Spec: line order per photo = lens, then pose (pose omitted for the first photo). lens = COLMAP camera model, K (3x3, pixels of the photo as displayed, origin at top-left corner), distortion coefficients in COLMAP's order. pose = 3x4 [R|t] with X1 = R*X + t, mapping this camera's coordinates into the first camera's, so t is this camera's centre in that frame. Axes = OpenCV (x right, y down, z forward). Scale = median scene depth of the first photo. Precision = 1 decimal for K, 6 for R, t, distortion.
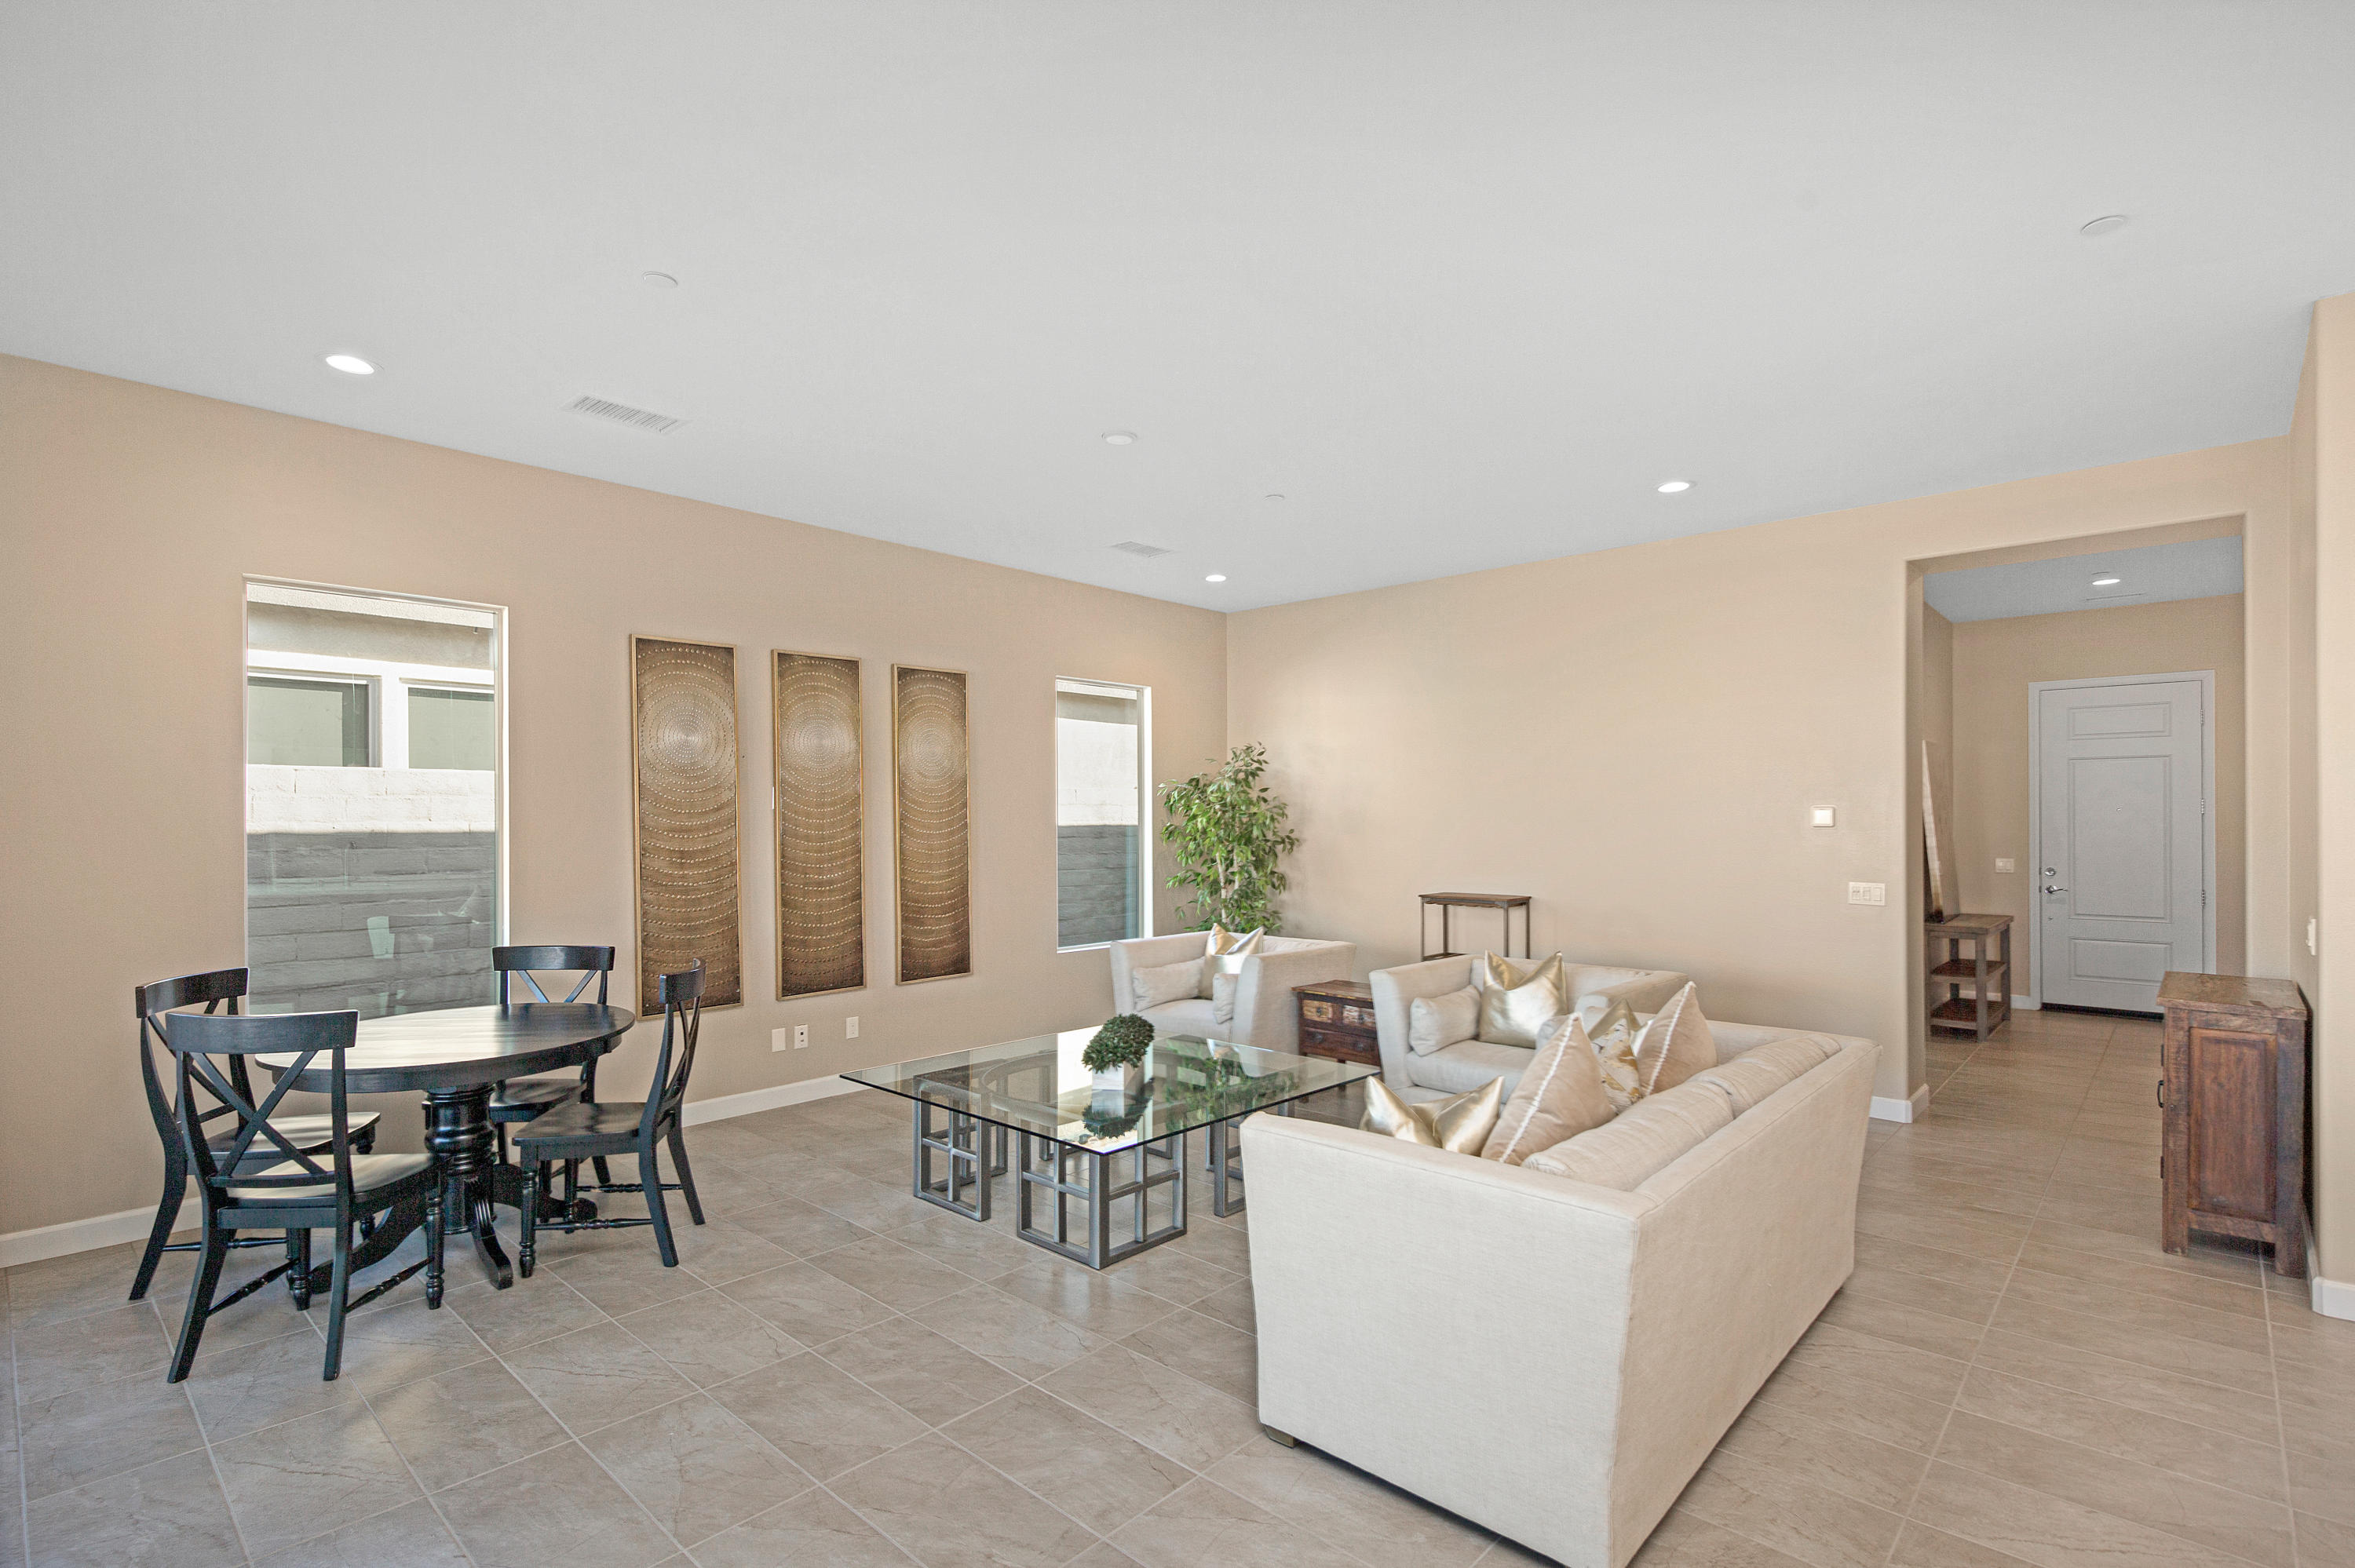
lens RADIAL K [[1110.1, 0, 1178.1], [0, 1110.1, 830.0], [0, 0, 1]] dist [-0.000162, 0.000159]
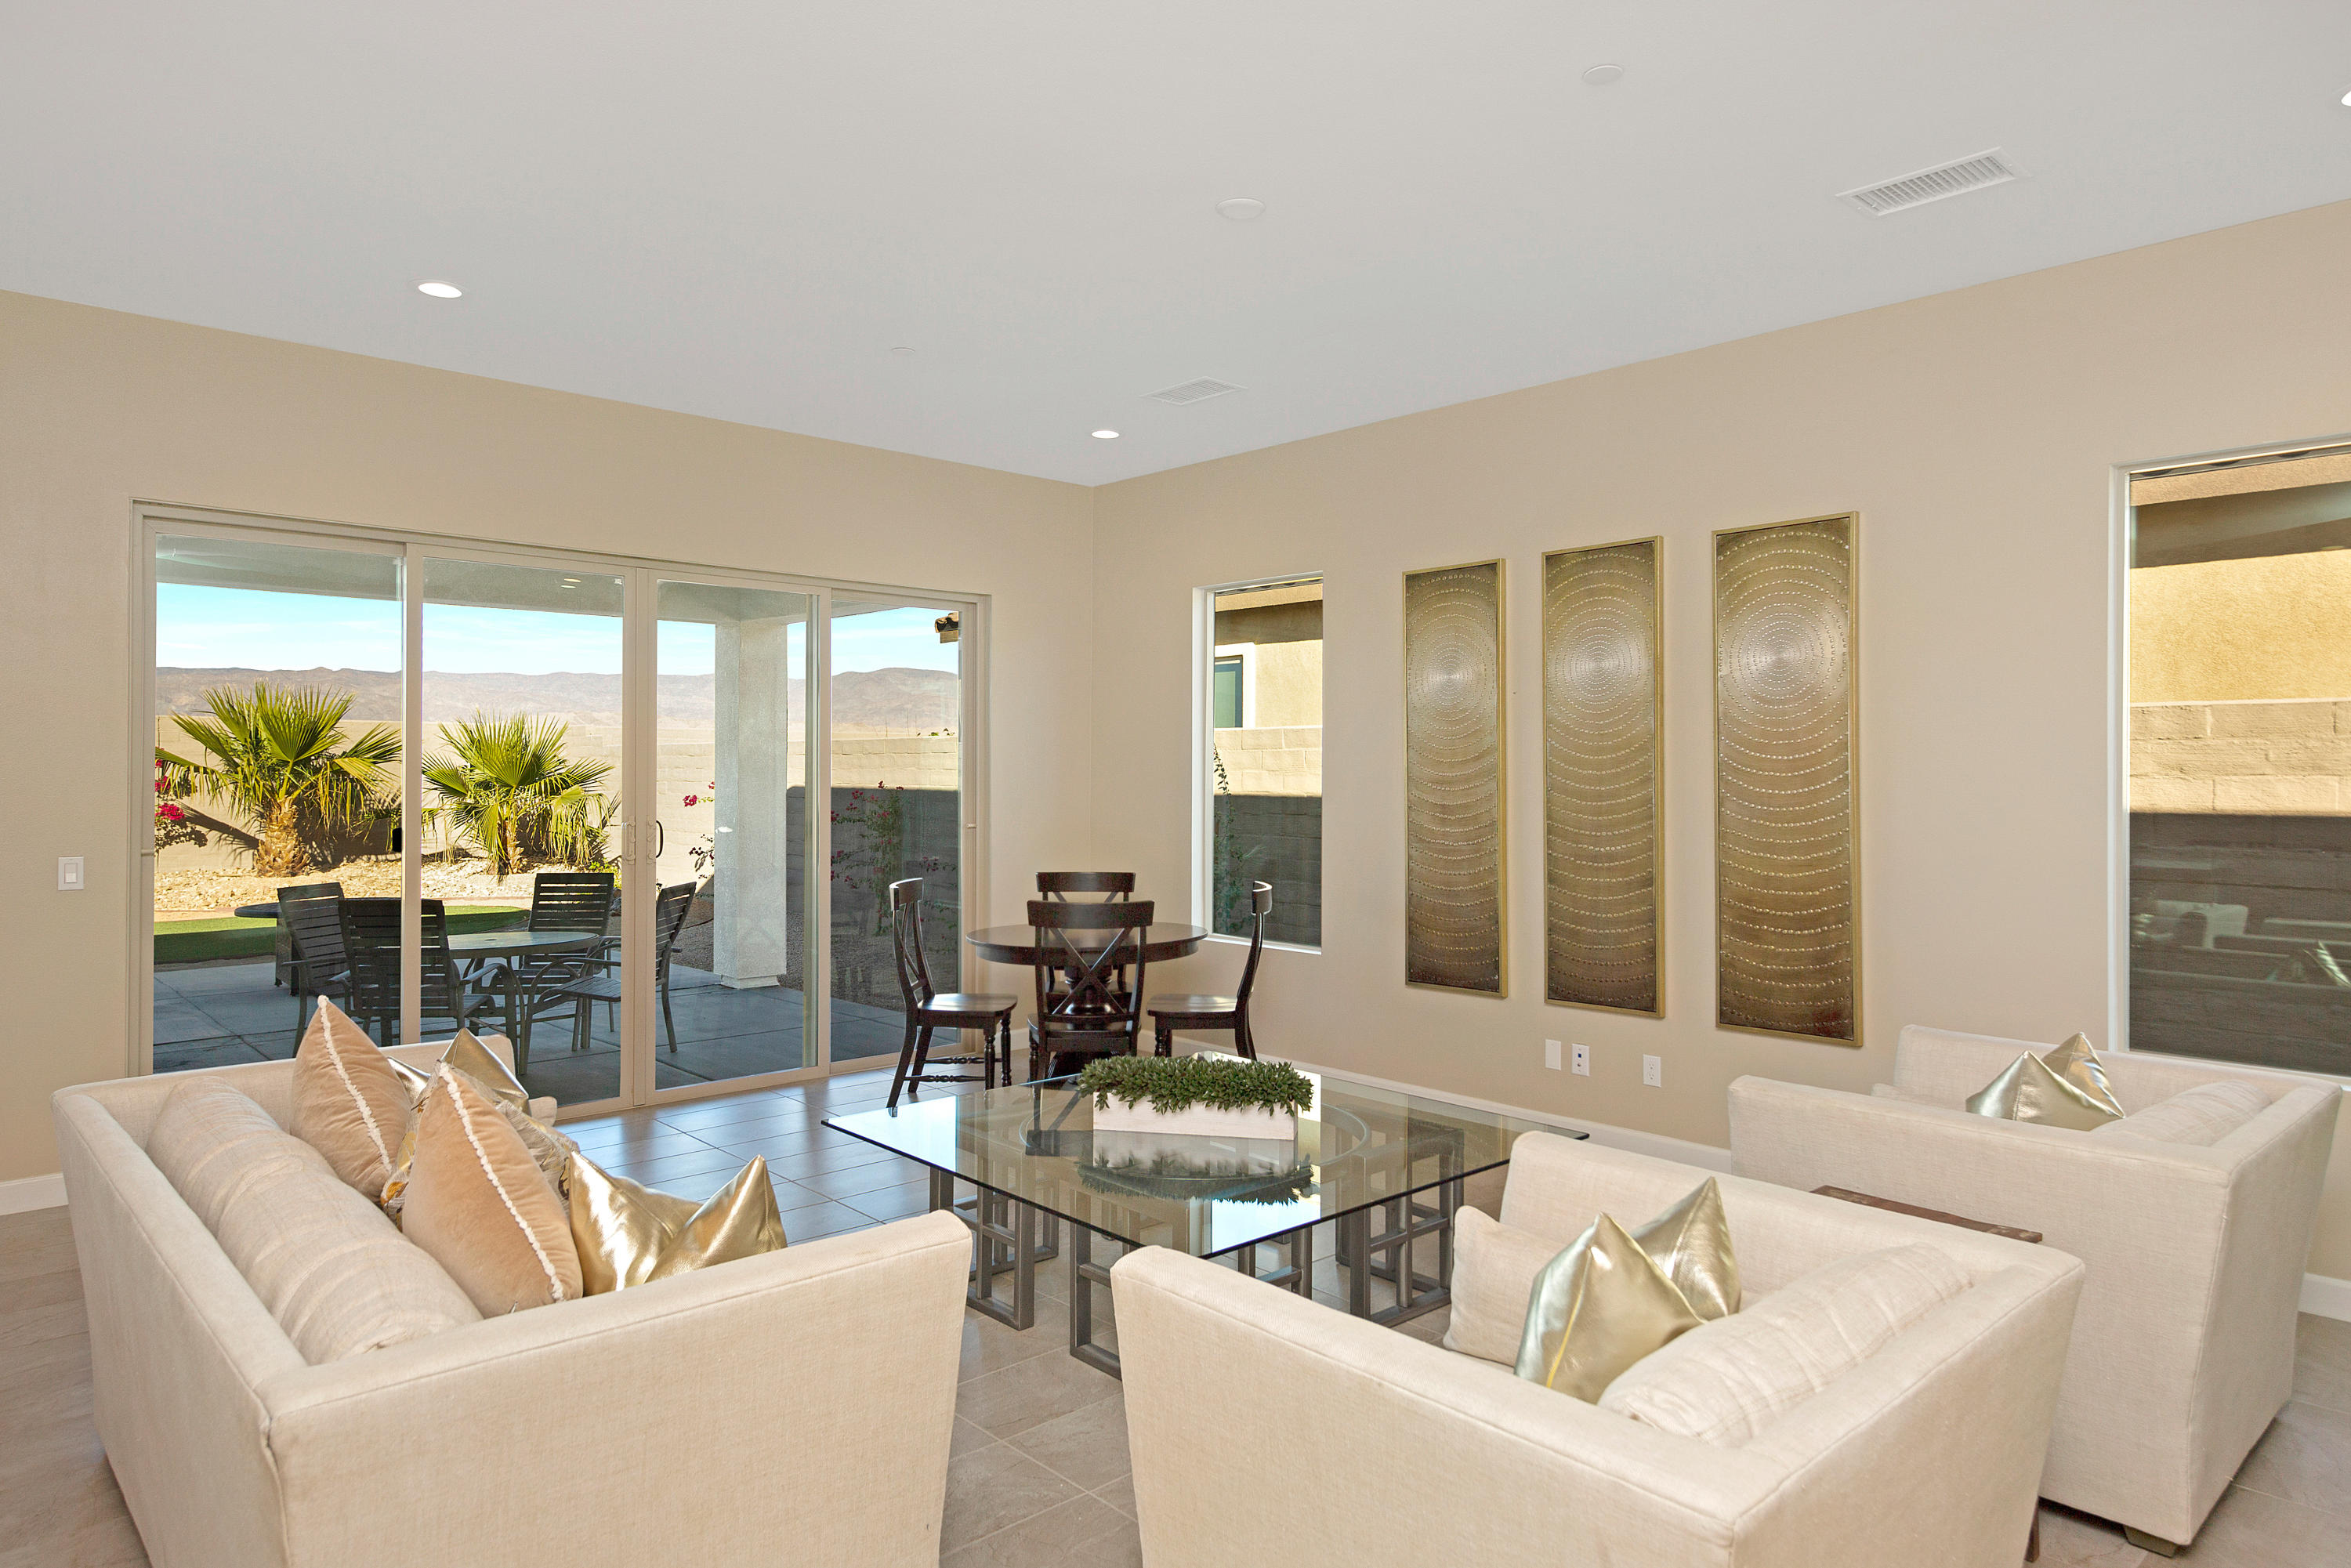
lens RADIAL K [[1416.2, 0, 1164.4], [0, 1416.2, 771.9], [0, 0, 1]] dist [0.021740, 0.000700]
pose [[-0.090168, 0.009178, -0.995884, 0.631990], [-0.004696, 0.999942, 0.009641, -0.016019], [0.995915, 0.005546, -0.090120, 0.795902]]
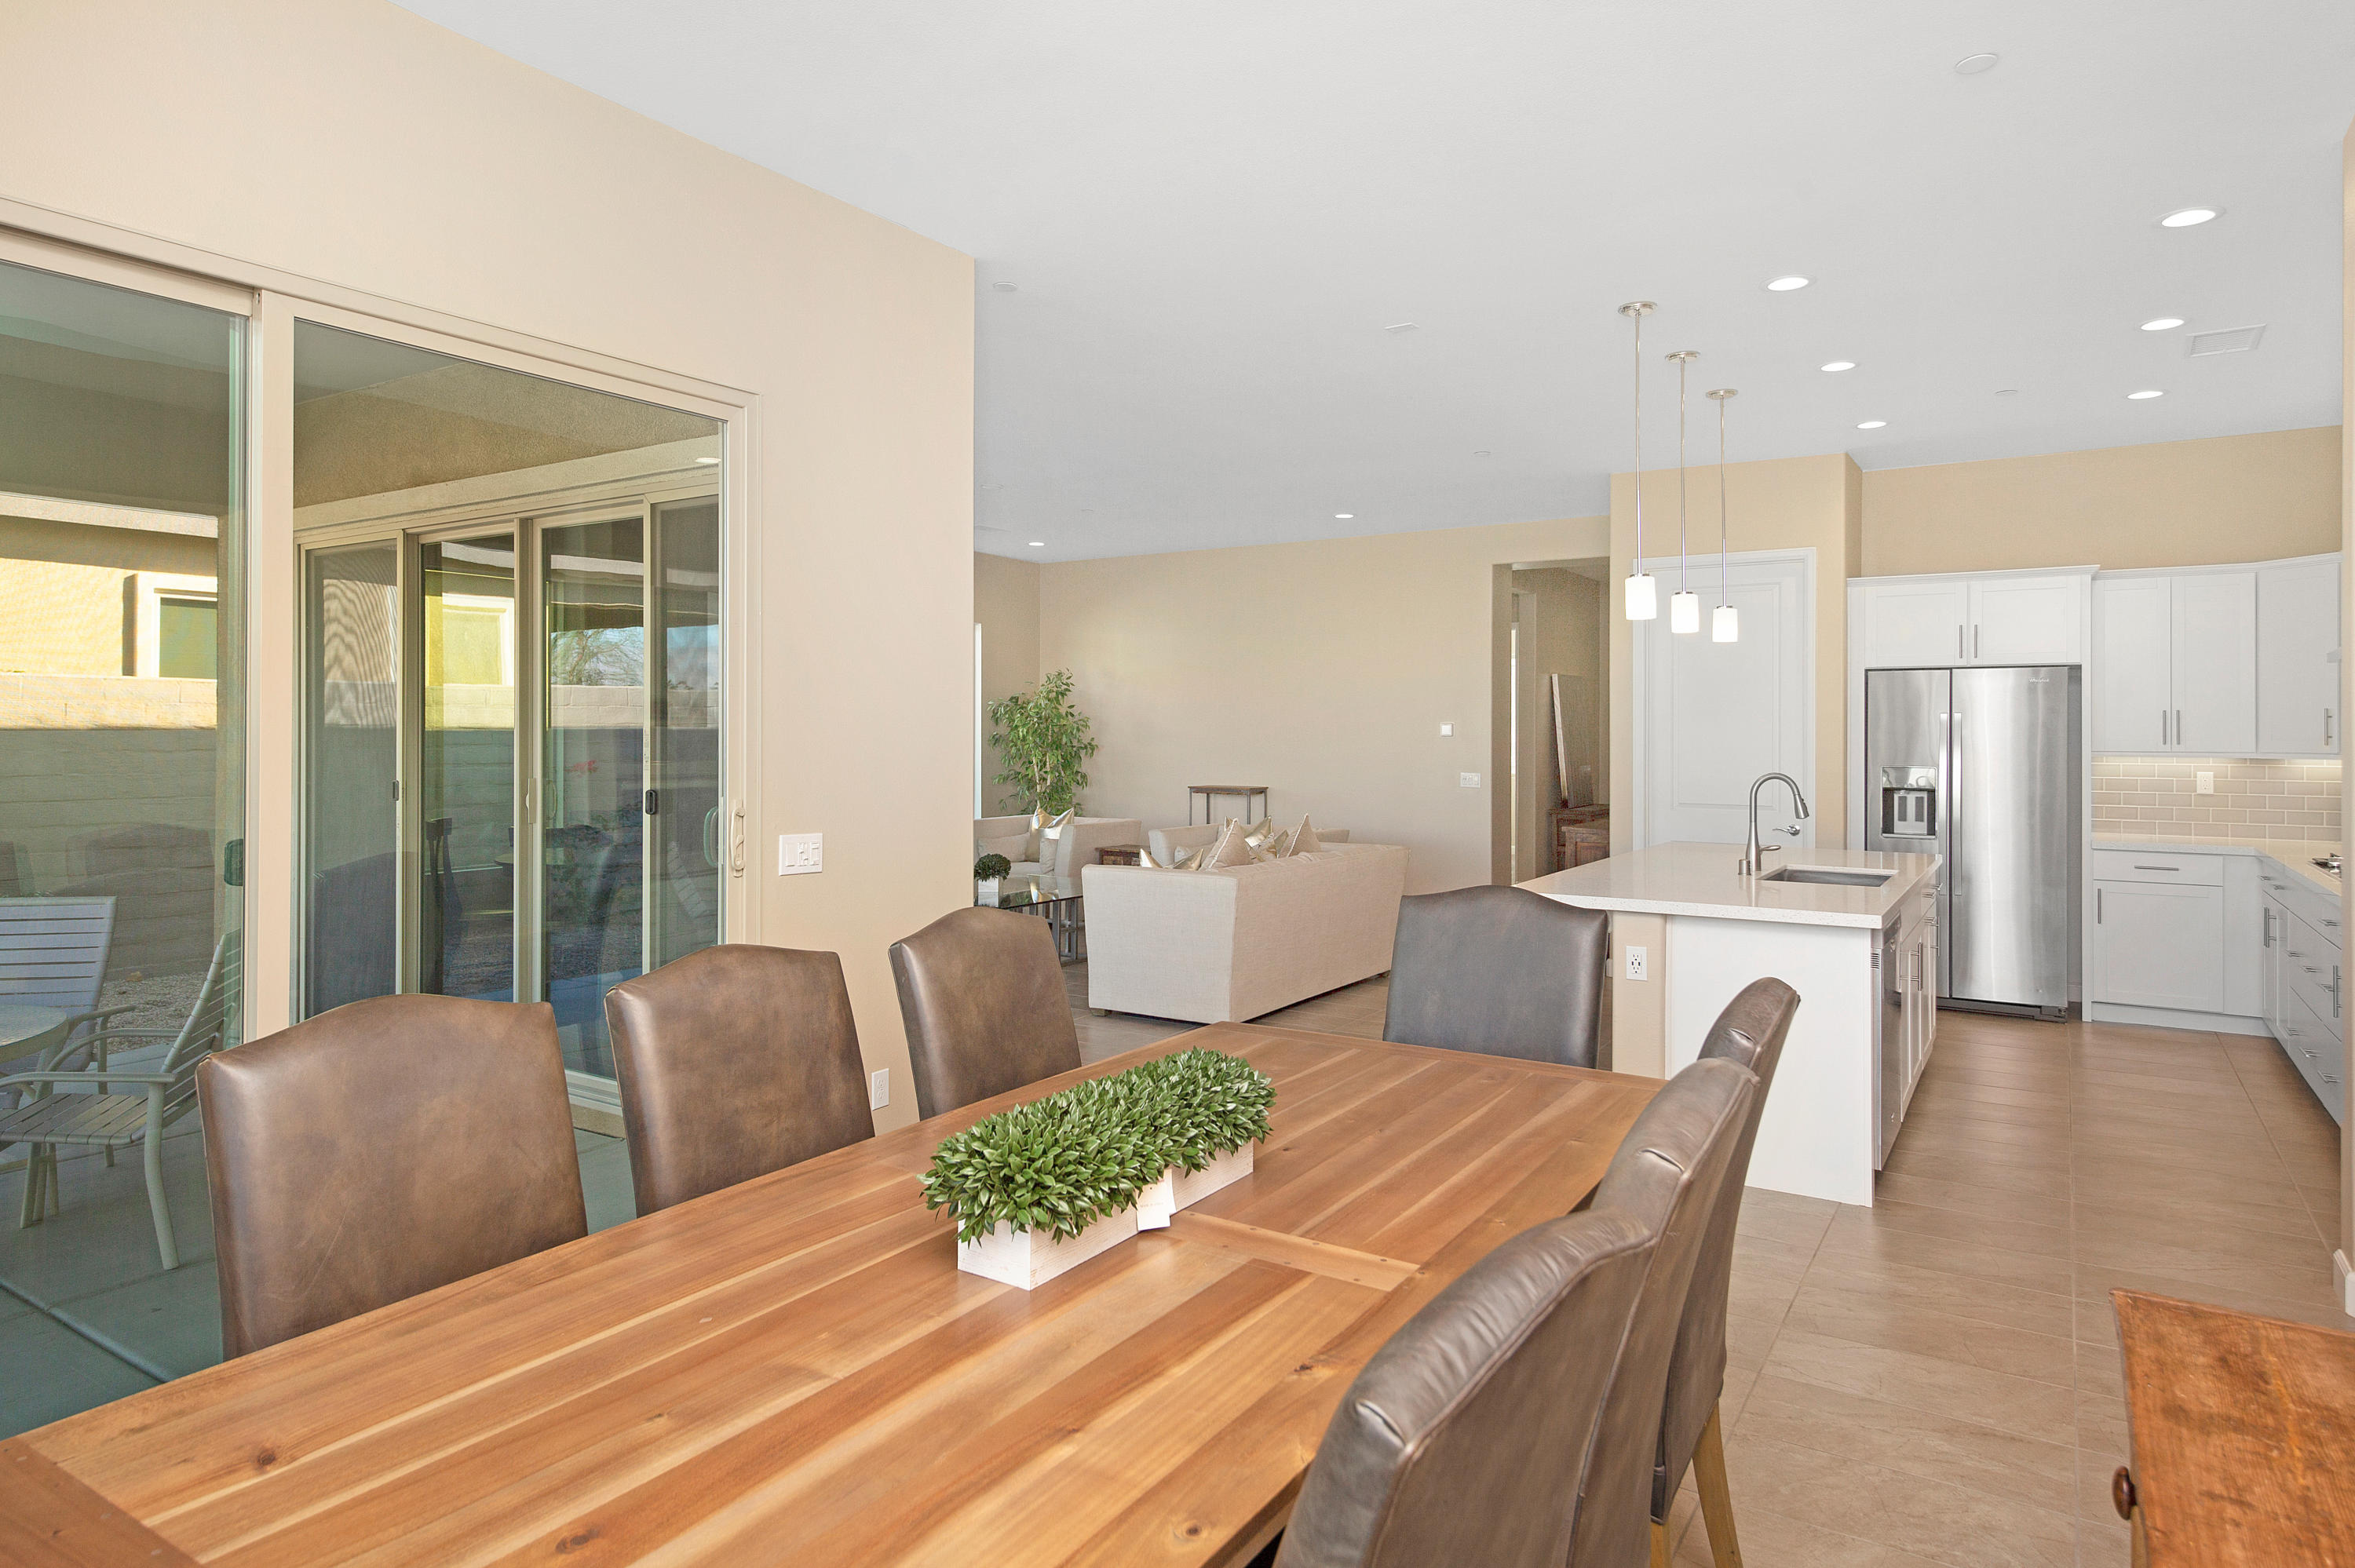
lens RADIAL K [[1418.5, 0, 1169.6], [0, 1418.5, 761.2], [0, 0, 1]] dist [0.021740, 0.000700]
pose [[0.985518, 0.001469, 0.169565, -0.111639], [-0.003484, 0.999927, 0.011589, 0.009284], [-0.169535, -0.012012, 0.985451, -0.801286]]
